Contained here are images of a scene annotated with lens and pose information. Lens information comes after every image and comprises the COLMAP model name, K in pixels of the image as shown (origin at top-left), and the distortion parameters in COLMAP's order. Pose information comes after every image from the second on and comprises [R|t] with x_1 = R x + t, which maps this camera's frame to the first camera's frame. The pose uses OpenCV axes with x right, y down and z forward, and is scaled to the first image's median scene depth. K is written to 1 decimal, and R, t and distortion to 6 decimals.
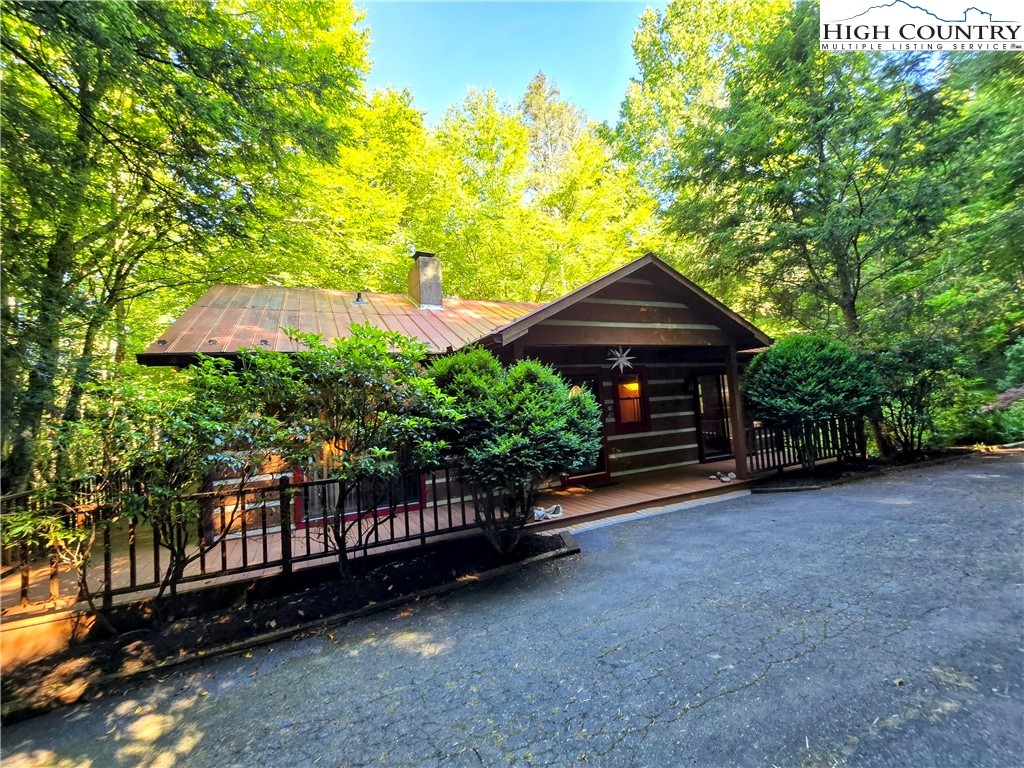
lens RADIAL K [[419.1, 0, 508.1], [0, 419.1, 384.6], [0, 0, 1]] dist [-0.002142, -0.000431]
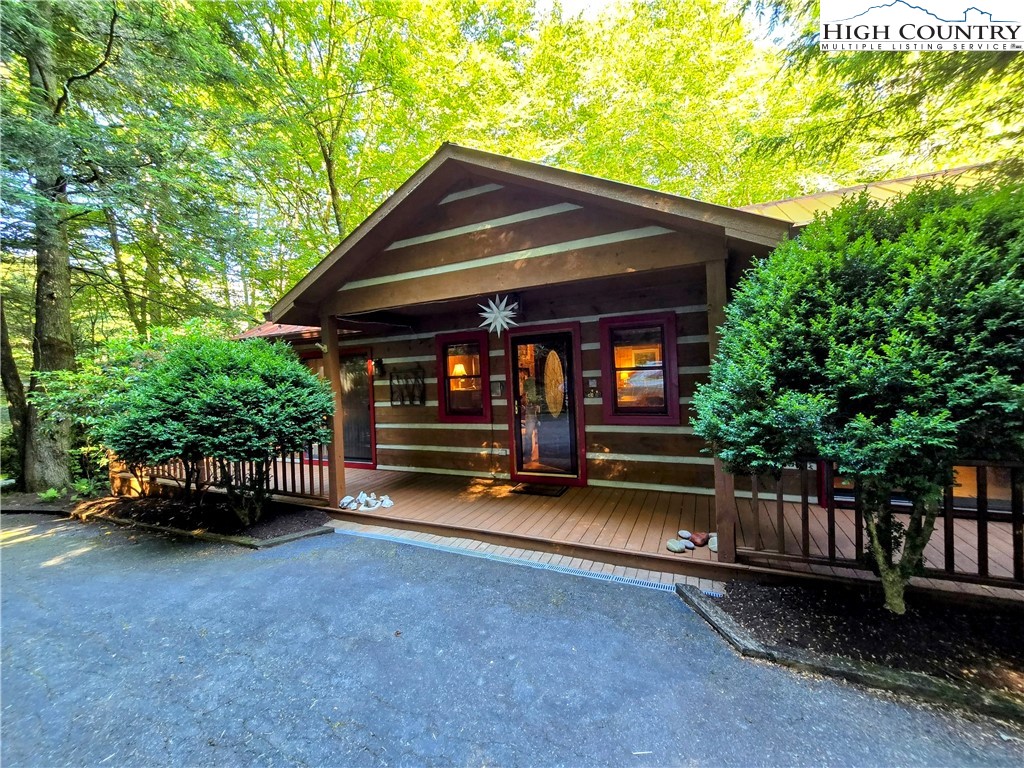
lens RADIAL K [[419.1, 0, 508.1], [0, 419.1, 382.2], [0, 0, 1]] dist [-0.002142, -0.000431]
pose [[0.632952, 0.053747, -0.772323, 1.116176], [0.044343, 0.993433, 0.105475, -0.034113], [0.772920, -0.101007, 0.626412, 0.817878]]
